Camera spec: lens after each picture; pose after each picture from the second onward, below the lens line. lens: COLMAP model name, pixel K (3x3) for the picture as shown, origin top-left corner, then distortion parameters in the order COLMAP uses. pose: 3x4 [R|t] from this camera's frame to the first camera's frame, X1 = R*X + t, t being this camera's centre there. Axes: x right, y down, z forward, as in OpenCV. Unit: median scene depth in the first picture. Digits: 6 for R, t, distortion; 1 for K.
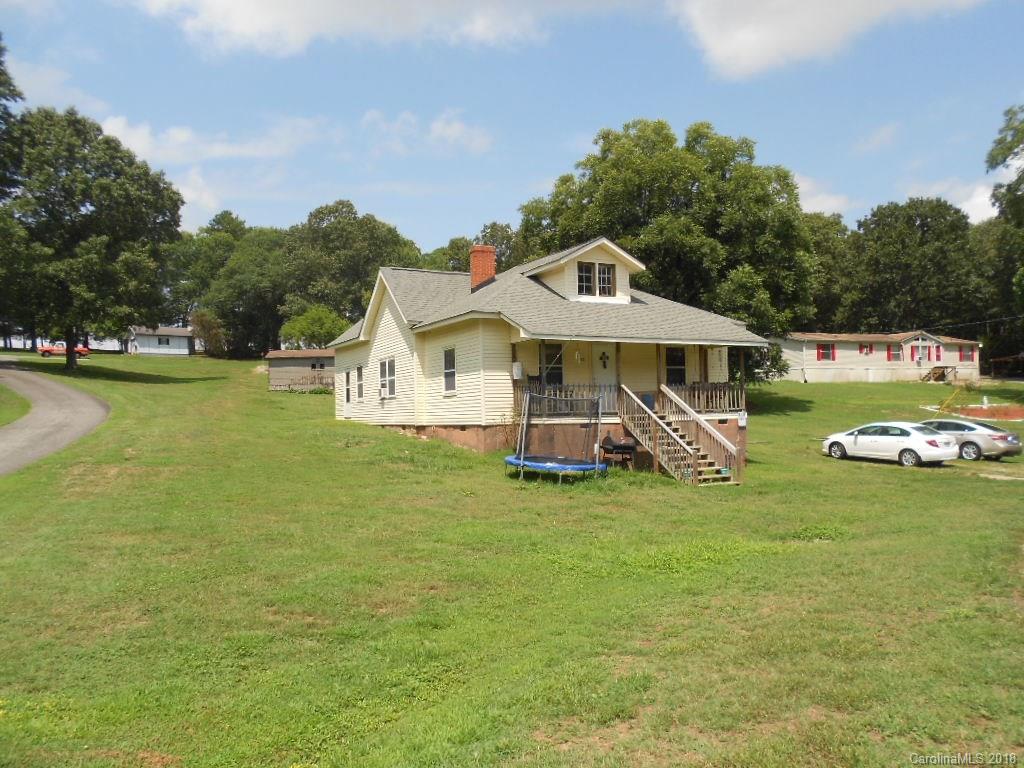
lens RADIAL K [[772.4, 0, 517.9], [0, 772.4, 386.1], [0, 0, 1]] dist [-0.000337, 0.001357]
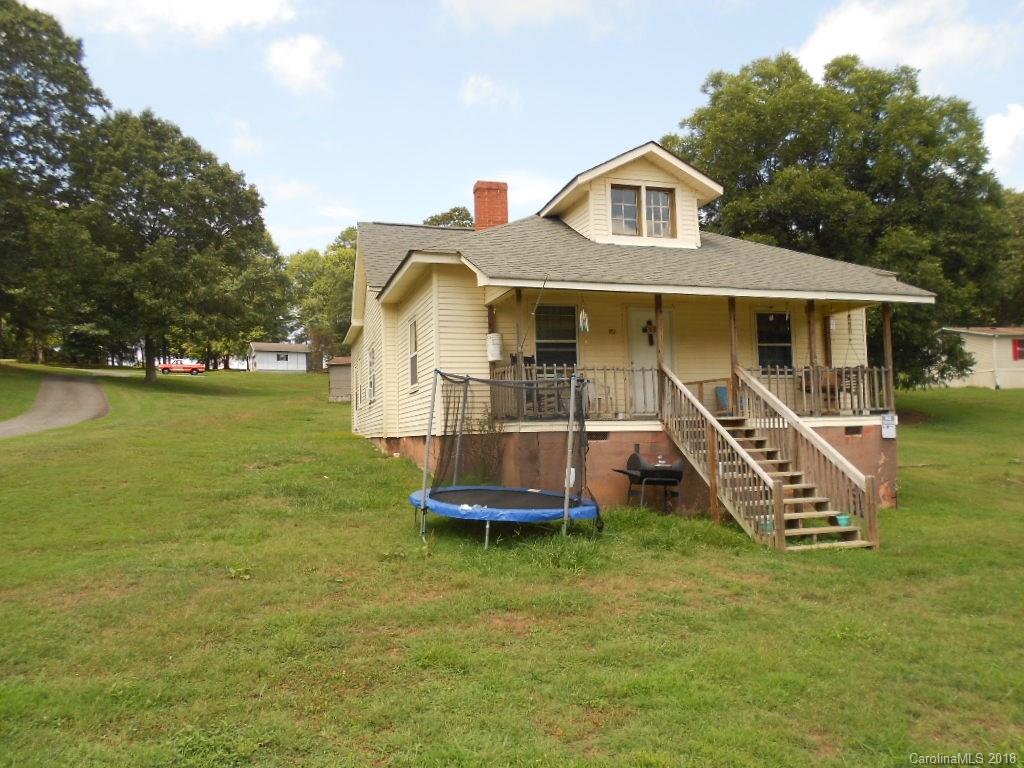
lens RADIAL K [[772.4, 0, 517.9], [0, 772.4, 386.1], [0, 0, 1]] dist [-0.000337, 0.001357]
pose [[0.980624, -0.012213, -0.195519, 0.108833], [0.007403, 0.999652, -0.025313, 0.021040], [0.195760, 0.023375, 0.980373, 0.308812]]
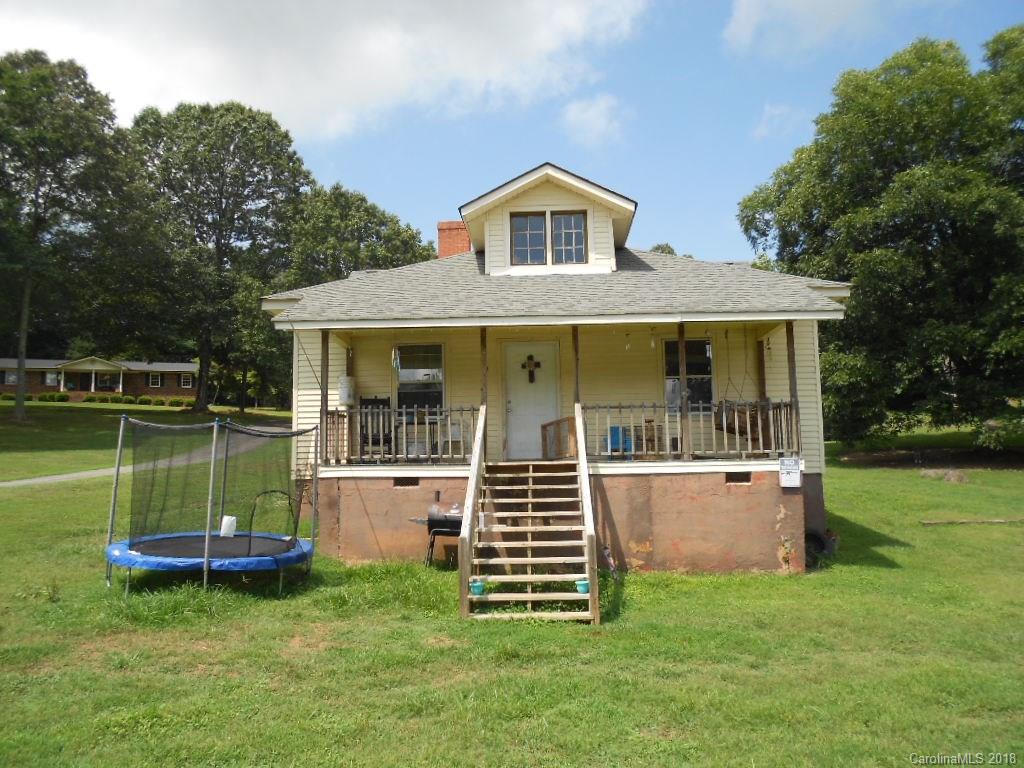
lens RADIAL K [[778.3, 0, 522.1], [0, 778.3, 386.6], [0, 0, 1]] dist [-0.009162, -0.008131]
pose [[0.863411, -0.051582, -0.501857, 0.335539], [0.012907, 0.996692, -0.080237, 0.022104], [0.504336, 0.062800, 0.861221, 0.421784]]
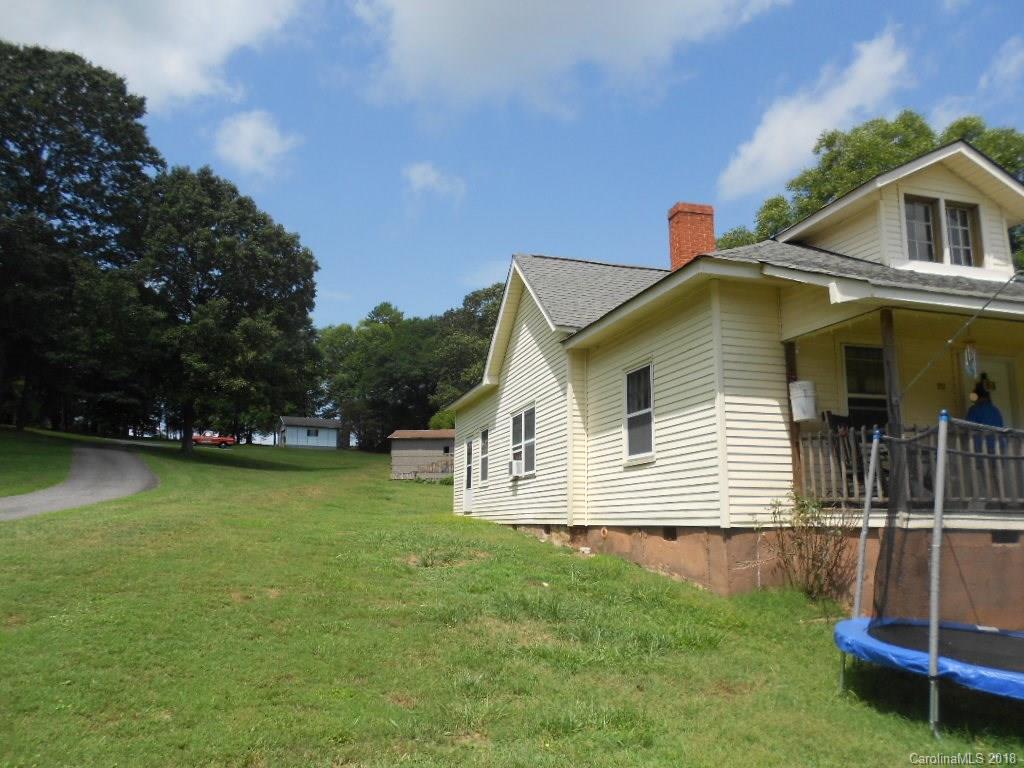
lens RADIAL K [[777.0, 0, 513.5], [0, 777.0, 388.1], [0, 0, 1]] dist [-0.000576, -0.006549]
pose [[0.977116, -0.007410, -0.212576, -0.051714], [-0.020978, 0.991163, -0.130979, 0.025538], [0.211668, 0.132441, 0.968326, 0.427590]]
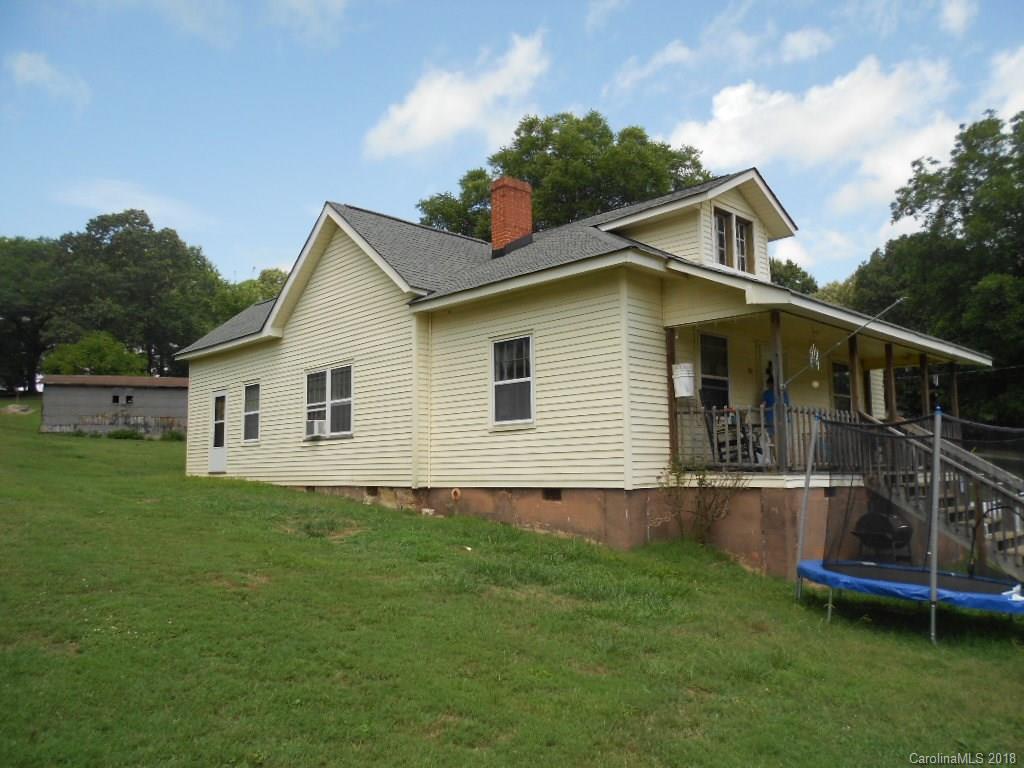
lens RADIAL K [[773.9, 0, 509.2], [0, 773.9, 387.1], [0, 0, 1]] dist [-0.004071, 0.000356]
pose [[0.964129, 0.039458, 0.262486, -0.189508], [-0.019363, 0.996710, -0.078706, 0.020440], [-0.264728, 0.070800, 0.961720, 0.427172]]
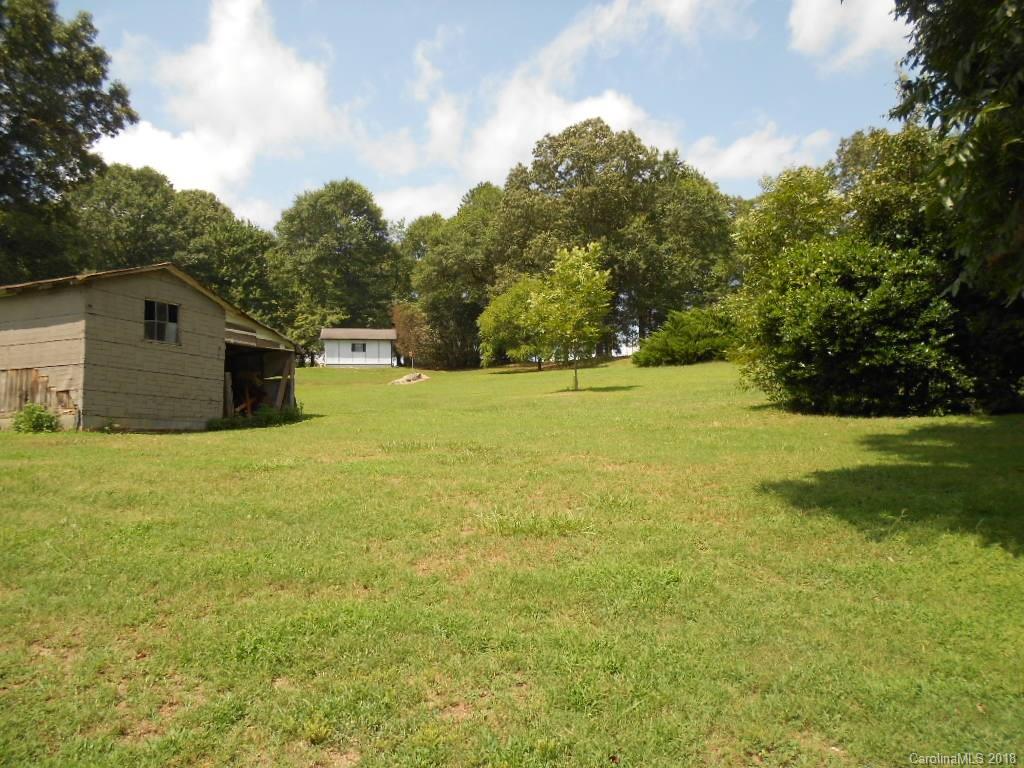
lens RADIAL K [[772.4, 0, 517.9], [0, 772.4, 386.1], [0, 0, 1]] dist [-0.000337, 0.001357]
pose [[0.874318, -0.023821, -0.484768, 0.108973], [0.011021, 0.999512, -0.029238, 0.007789], [0.485228, 0.020221, 0.874154, 1.506050]]
